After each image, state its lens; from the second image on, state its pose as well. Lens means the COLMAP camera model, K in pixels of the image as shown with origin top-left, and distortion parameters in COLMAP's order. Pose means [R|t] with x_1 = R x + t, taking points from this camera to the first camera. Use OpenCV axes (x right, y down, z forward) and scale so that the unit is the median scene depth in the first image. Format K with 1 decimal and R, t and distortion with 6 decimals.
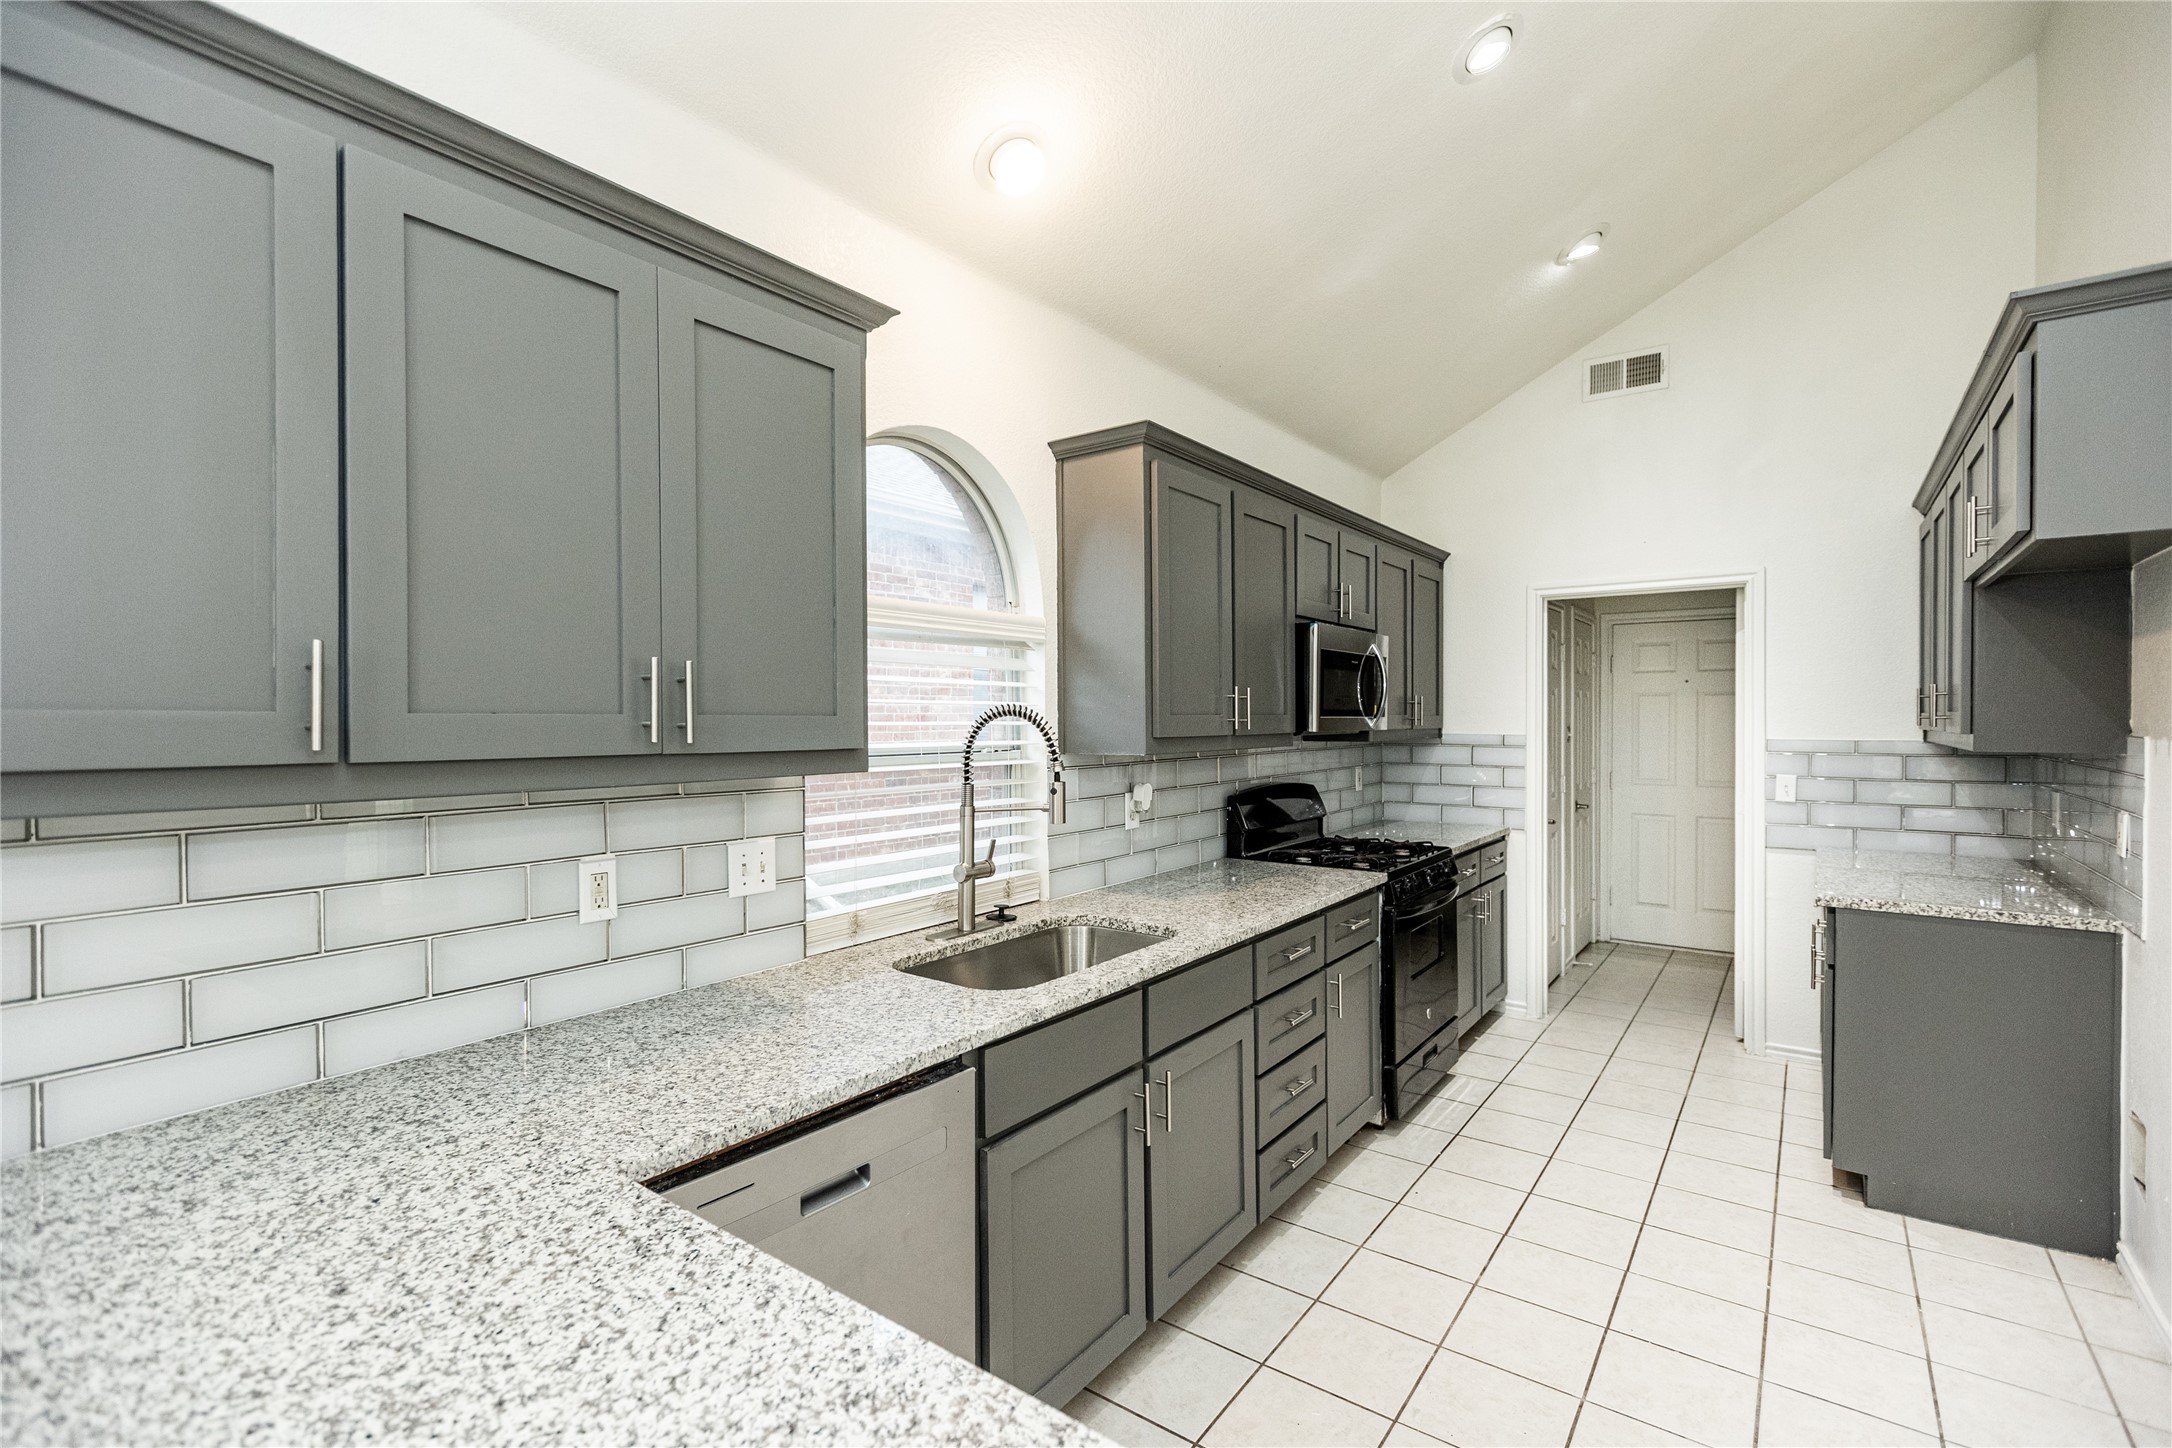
lens RADIAL K [[987.4, 0, 1081.7], [0, 987.4, 725.7], [0, 0, 1]] dist [0.001765, -0.000304]
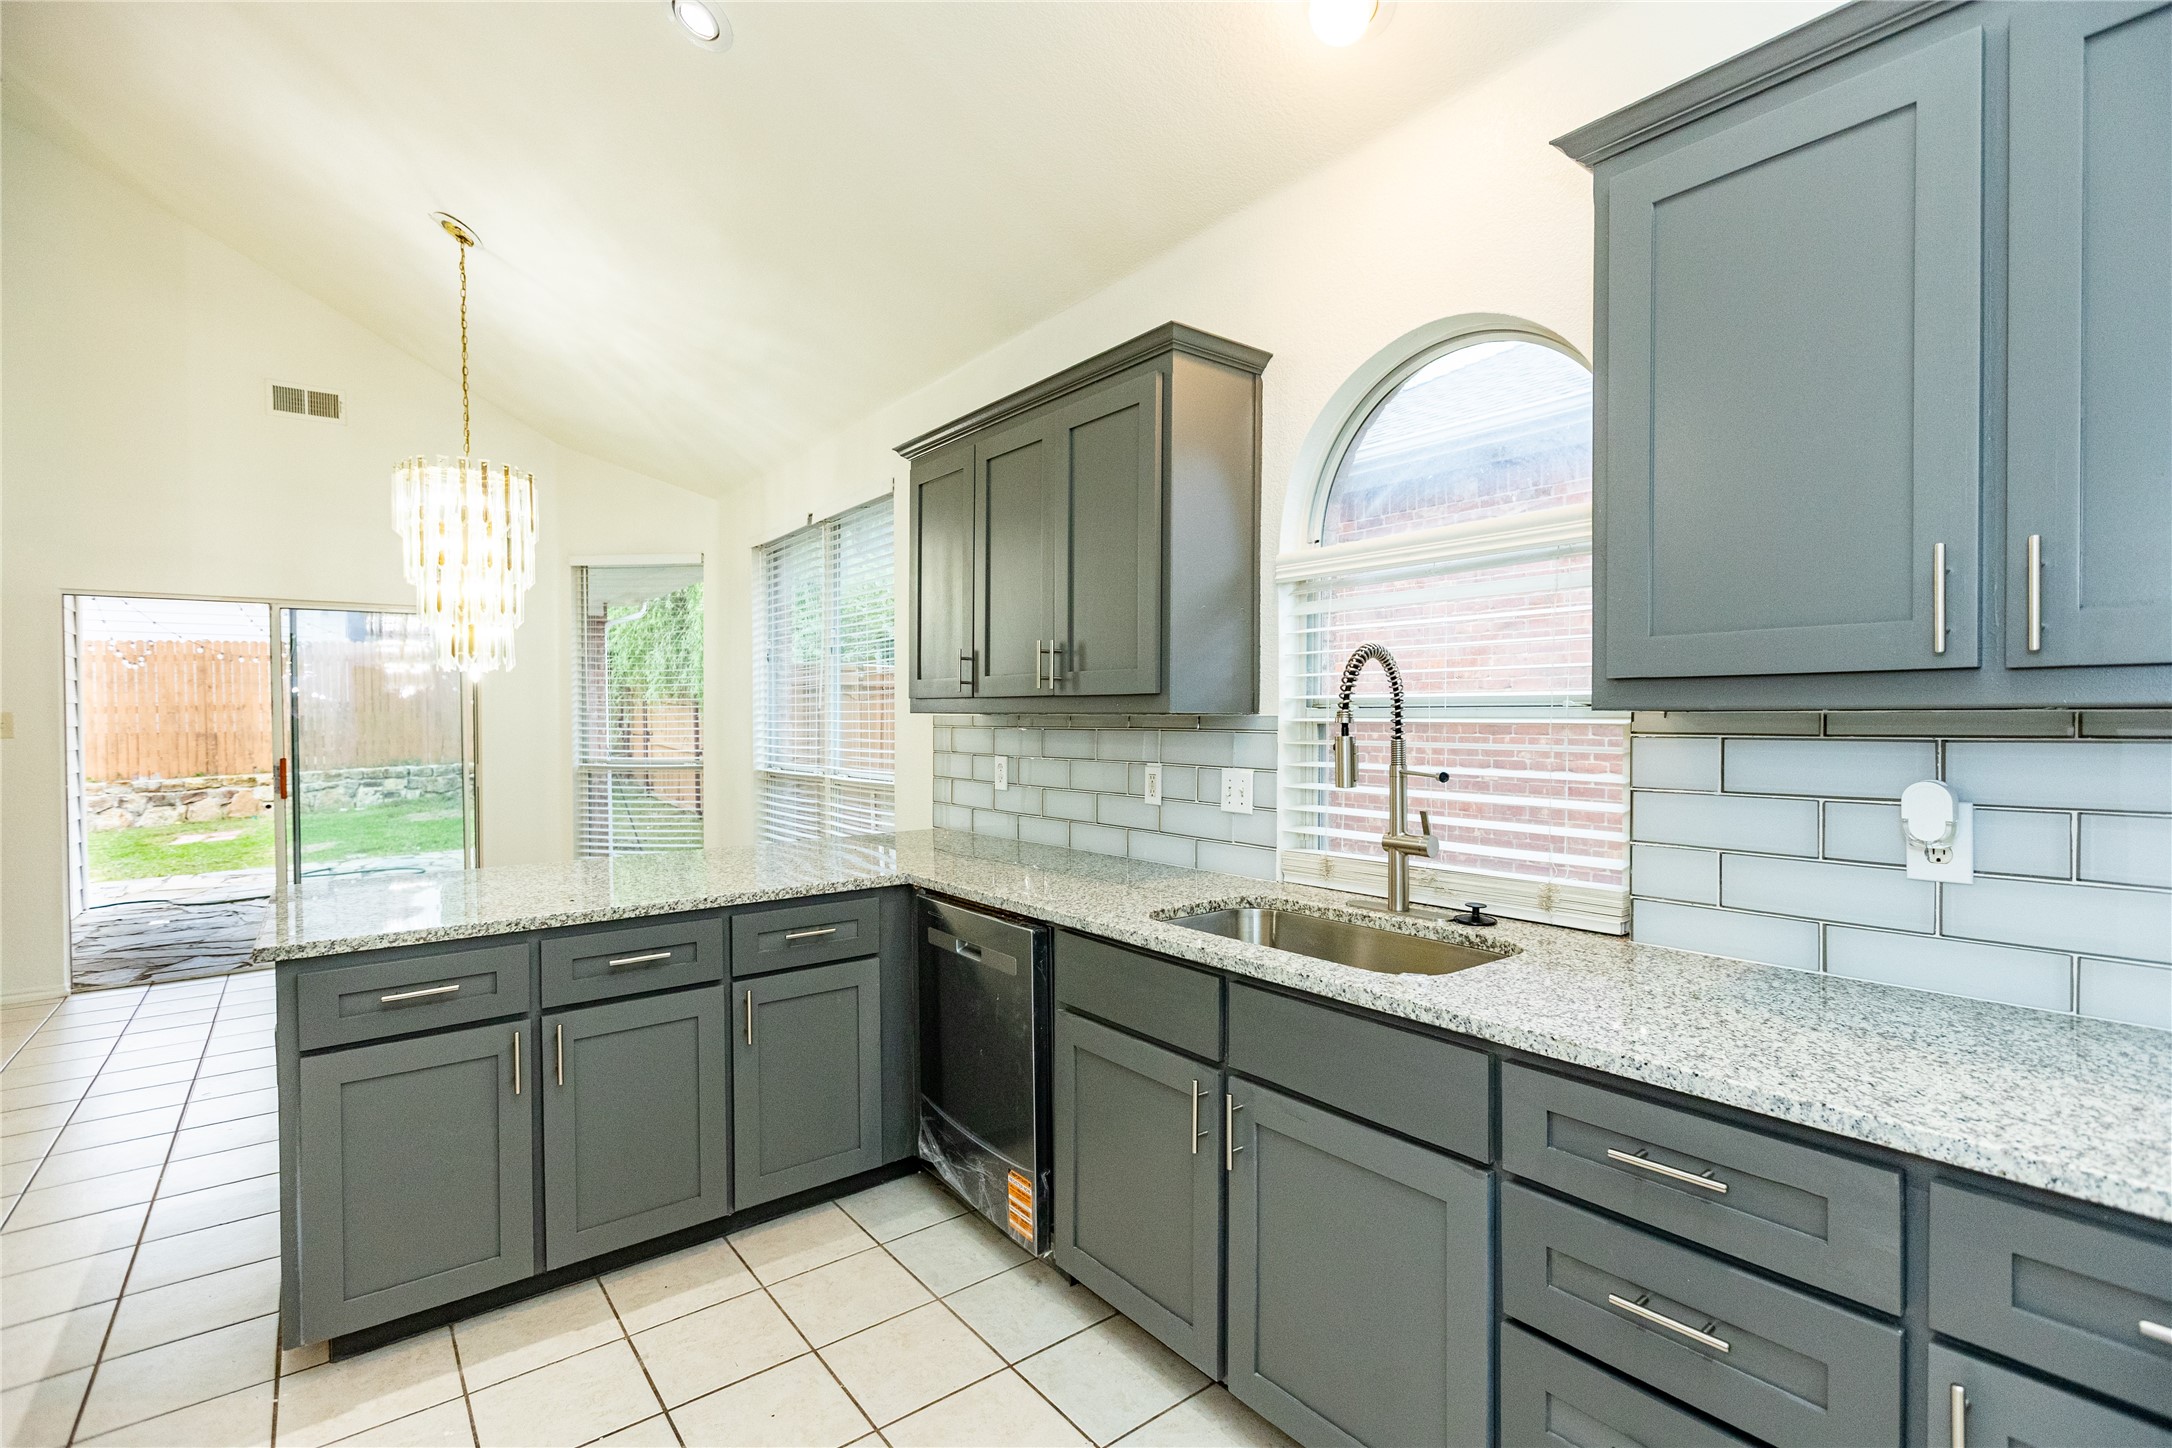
lens RADIAL K [[987.4, 0, 1074.5], [0, 987.4, 732.4], [0, 0, 1]] dist [0.001765, -0.000304]
pose [[-0.266573, 0.028951, -0.963380, 0.953094], [-0.000261, 0.999547, 0.030110, 0.029632], [0.963815, 0.008278, -0.266445, 1.155195]]
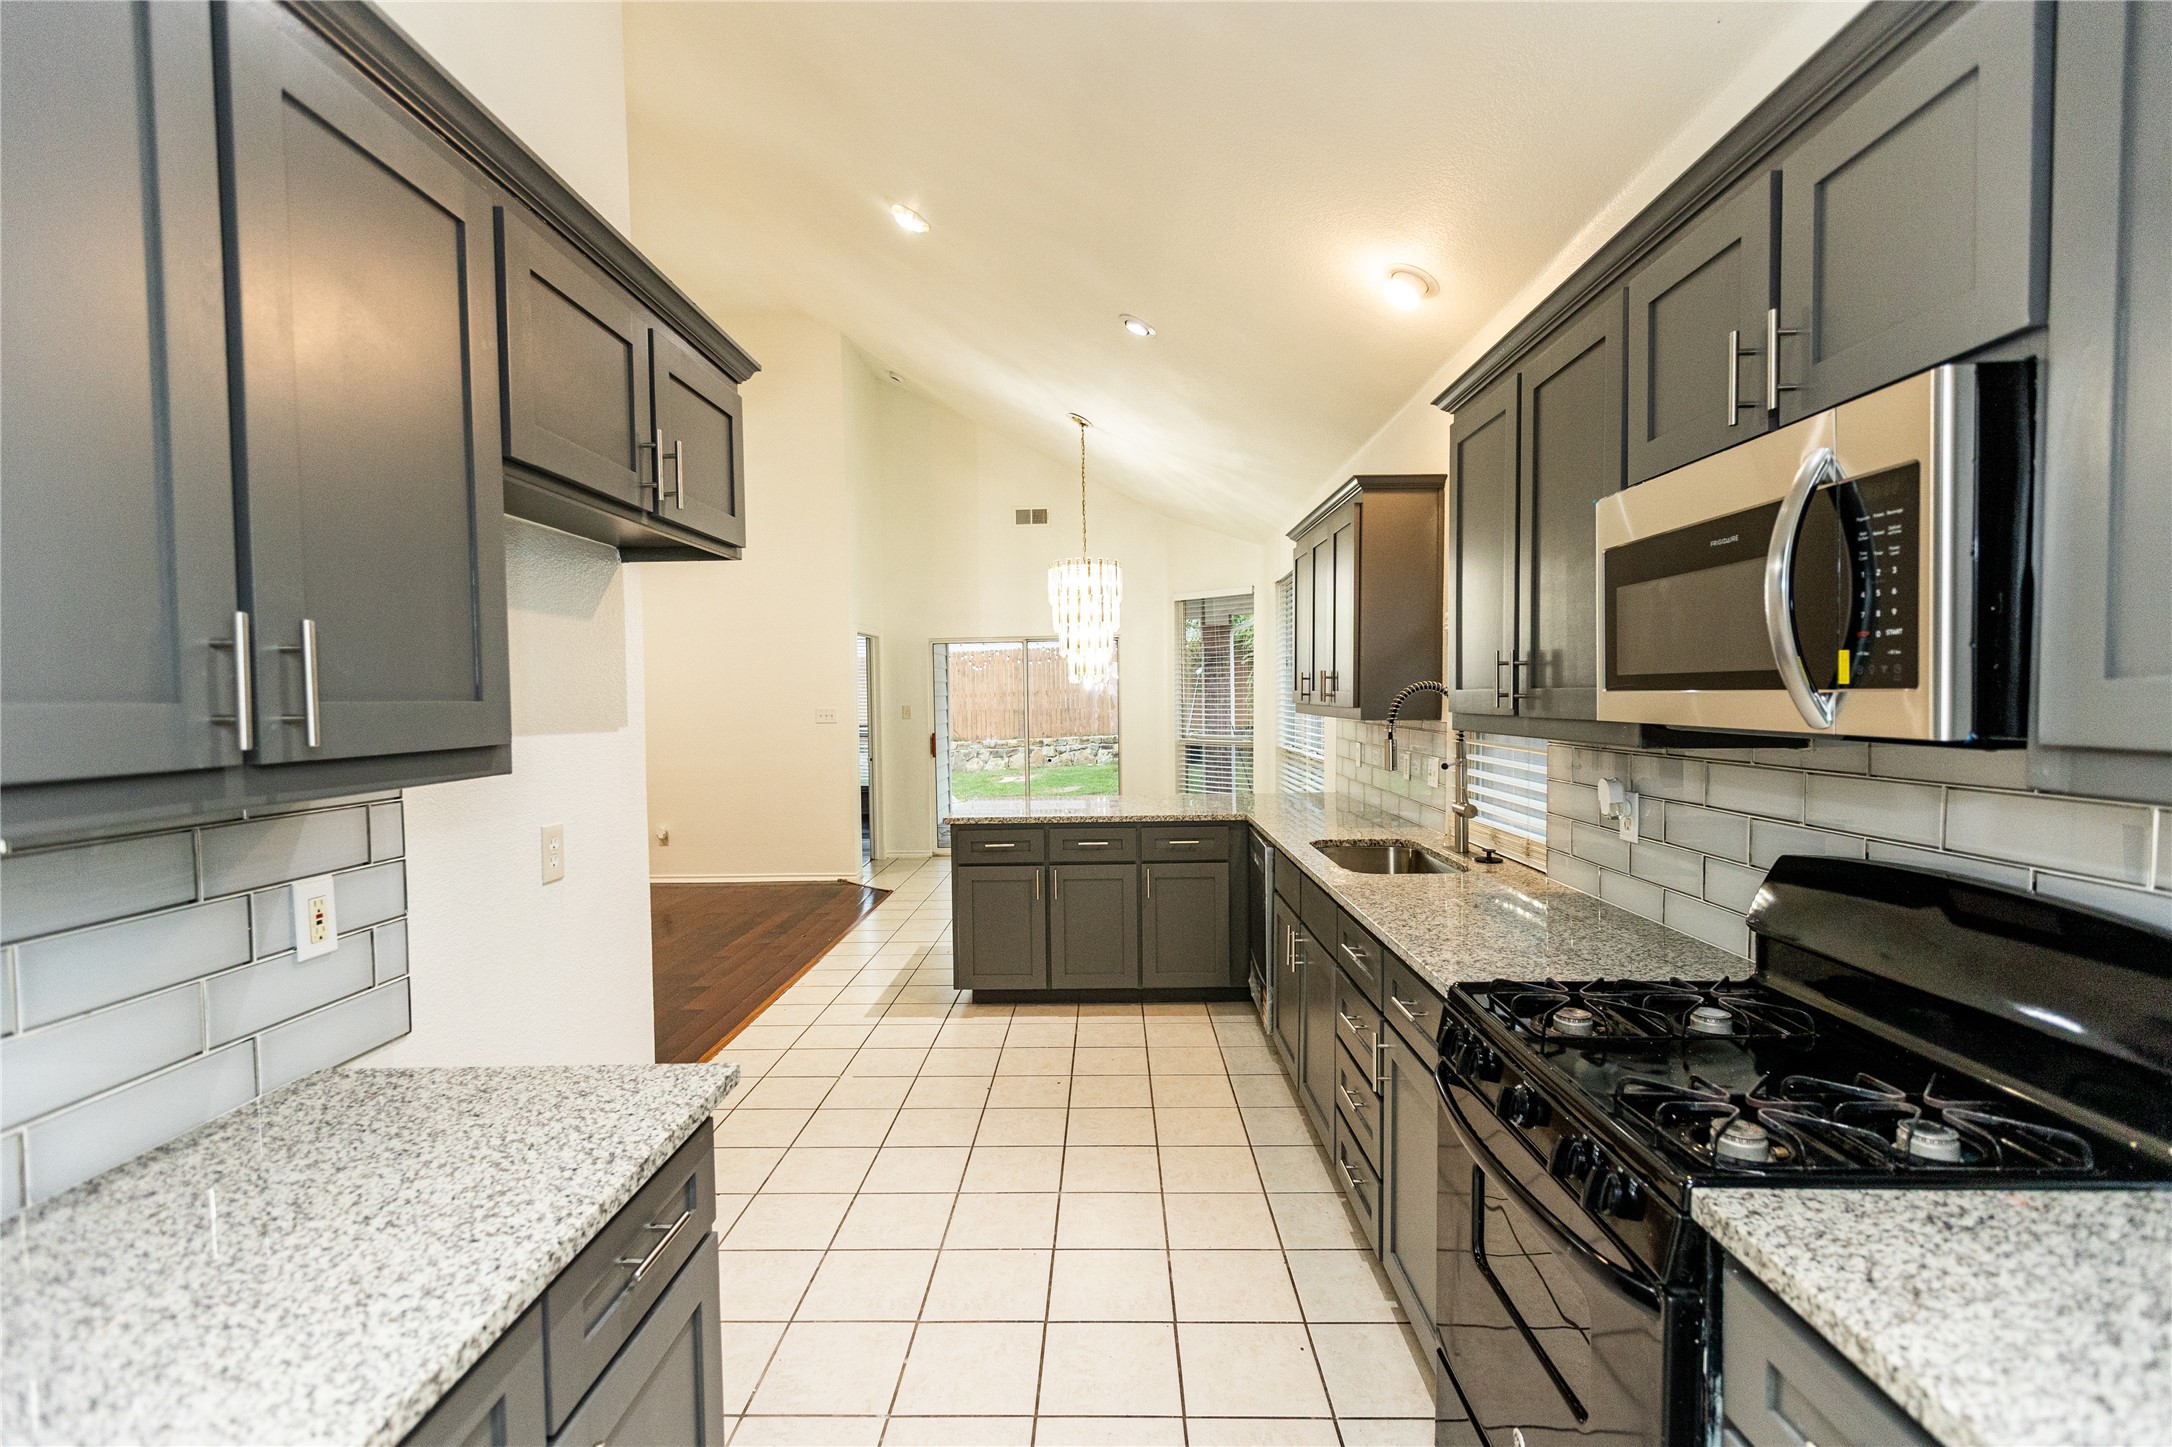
lens RADIAL K [[987.4, 0, 1087.7], [0, 987.4, 724.5], [0, 0, 1]] dist [0.001765, -0.000304]
pose [[-0.815275, 0.038978, -0.577761, 1.277287], [0.016416, 0.998887, 0.044225, -0.039005], [0.578842, 0.026571, -0.815007, 2.165022]]
